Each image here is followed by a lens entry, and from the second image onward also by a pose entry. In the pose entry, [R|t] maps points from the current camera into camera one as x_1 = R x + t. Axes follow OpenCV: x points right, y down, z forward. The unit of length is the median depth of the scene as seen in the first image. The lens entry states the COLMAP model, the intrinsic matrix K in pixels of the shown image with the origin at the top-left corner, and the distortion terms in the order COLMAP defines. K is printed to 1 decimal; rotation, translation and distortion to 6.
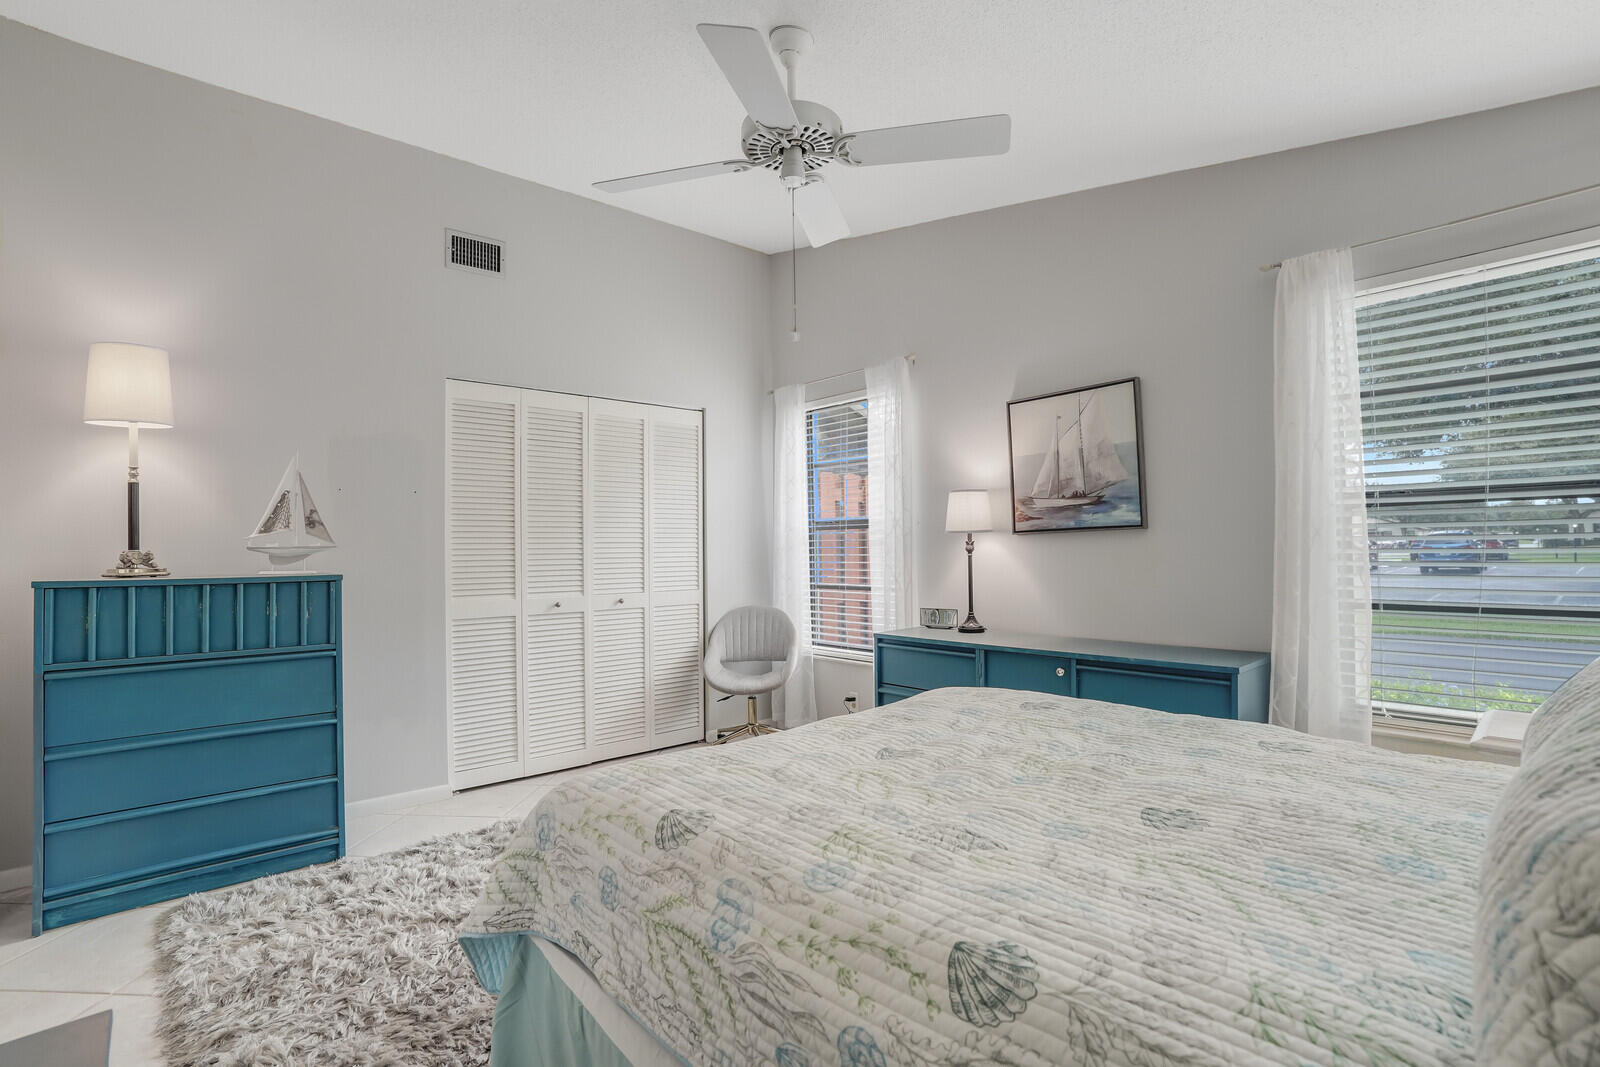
lens RADIAL K [[730.7, 0, 800.0], [0, 730.7, 533.5], [0, 0, 1]] dist [-0.062792, -0.000093]
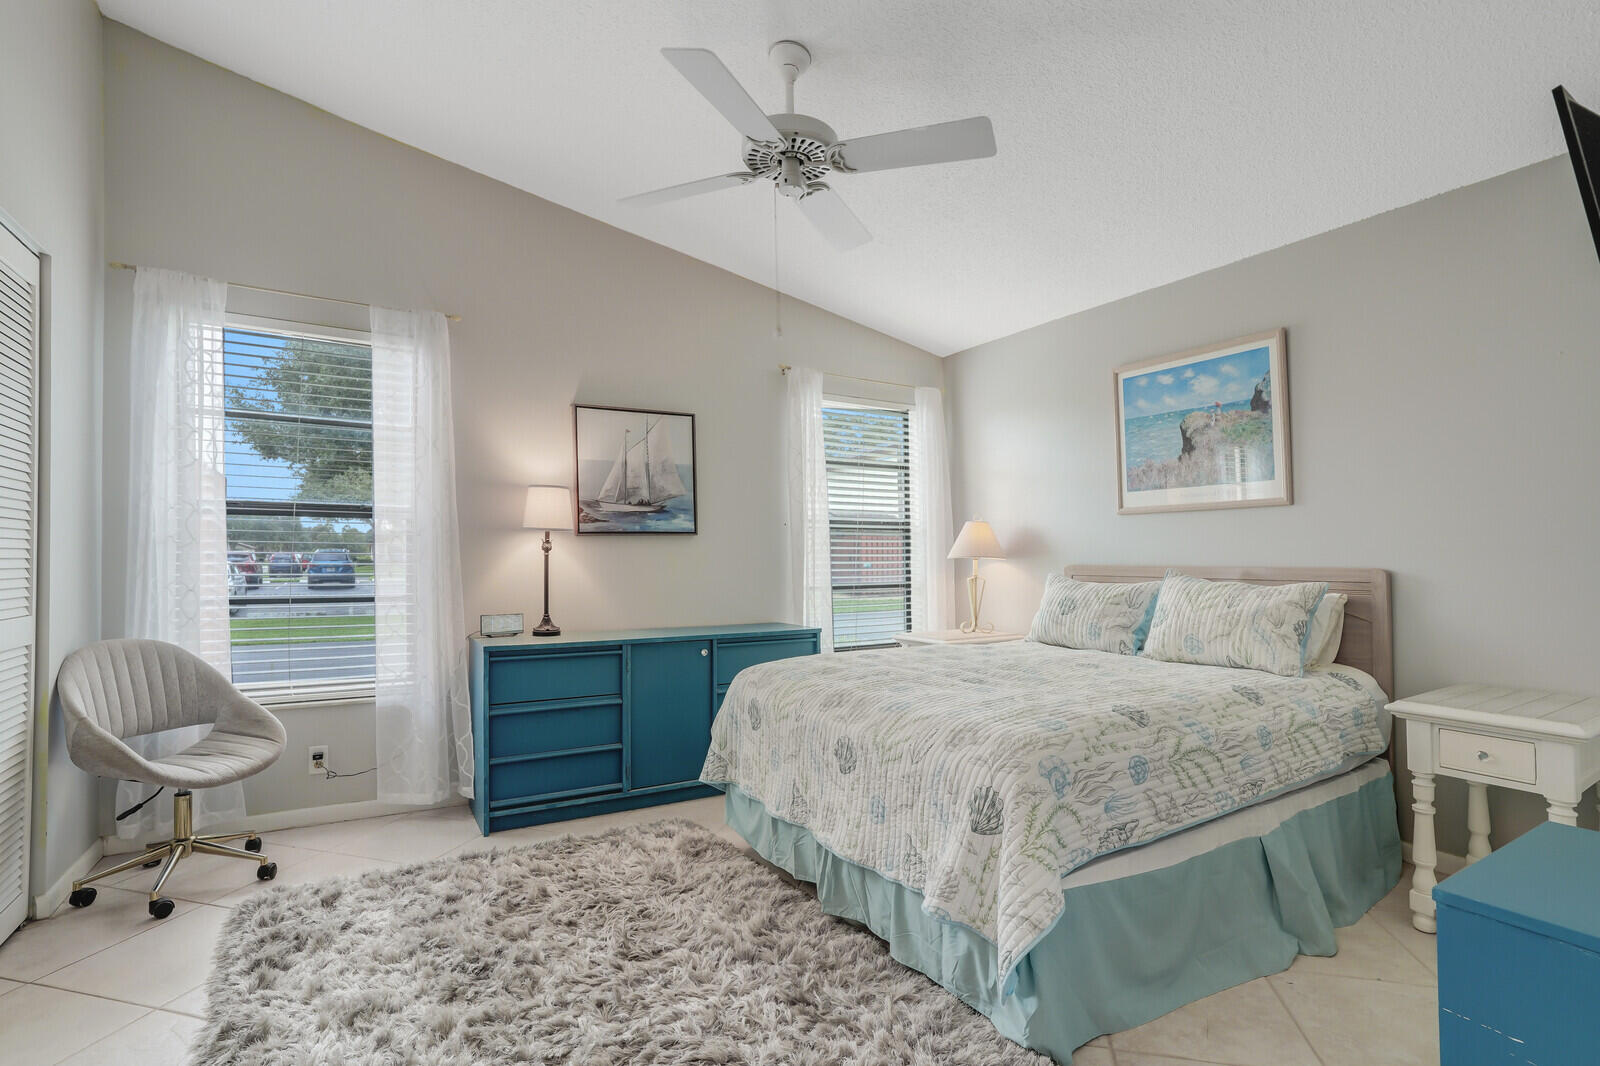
lens RADIAL K [[750.5, 0, 793.1], [0, 750.5, 534.4], [0, 0, 1]] dist [-0.065685, 0.028252]
pose [[0.187913, 0.048369, 0.980994, -0.702584], [-0.023655, 0.998720, -0.044712, 0.041763], [-0.981901, -0.014804, 0.188816, 0.532469]]
